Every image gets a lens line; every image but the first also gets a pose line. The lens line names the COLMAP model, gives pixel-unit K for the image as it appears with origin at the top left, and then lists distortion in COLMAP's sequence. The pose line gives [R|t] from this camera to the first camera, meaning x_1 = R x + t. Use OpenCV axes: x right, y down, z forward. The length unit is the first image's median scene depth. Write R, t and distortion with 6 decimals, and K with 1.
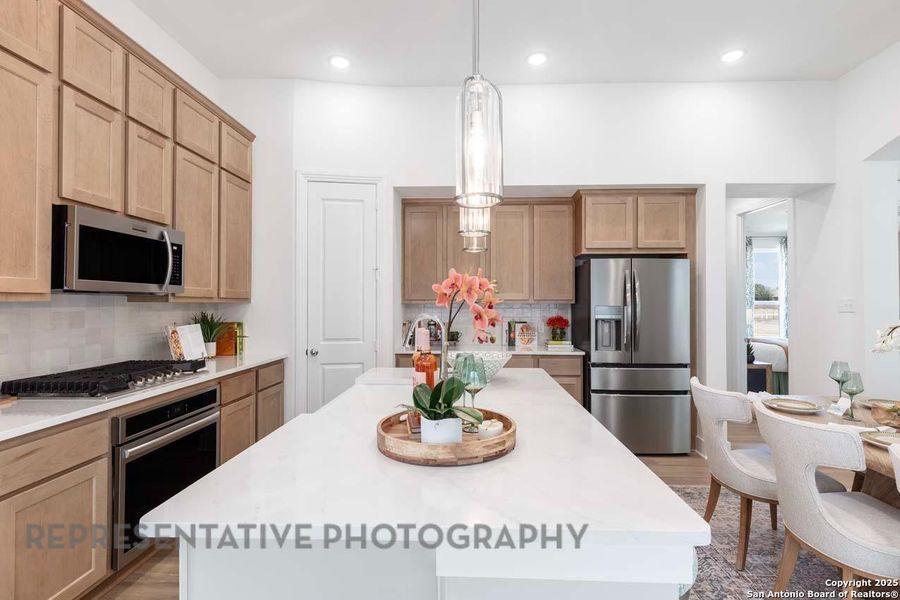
lens RADIAL K [[387.6, 0, 461.5], [0, 387.6, 300.0], [0, 0, 1]] dist [0.002603, 0.000102]
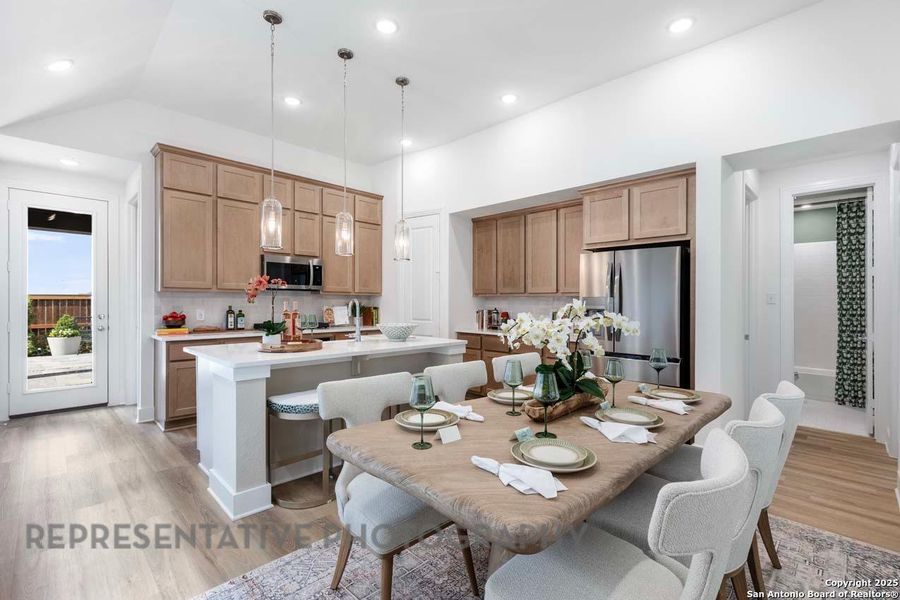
lens RADIAL K [[391.0, 0, 476.7], [0, 391.0, 301.2], [0, 0, 1]] dist [0.026340, -0.000013]
pose [[0.765772, 0.005109, -0.643092, 0.874121], [-0.001052, 0.999977, 0.006692, 0.020459], [0.643111, -0.004448, 0.765760, -0.034567]]
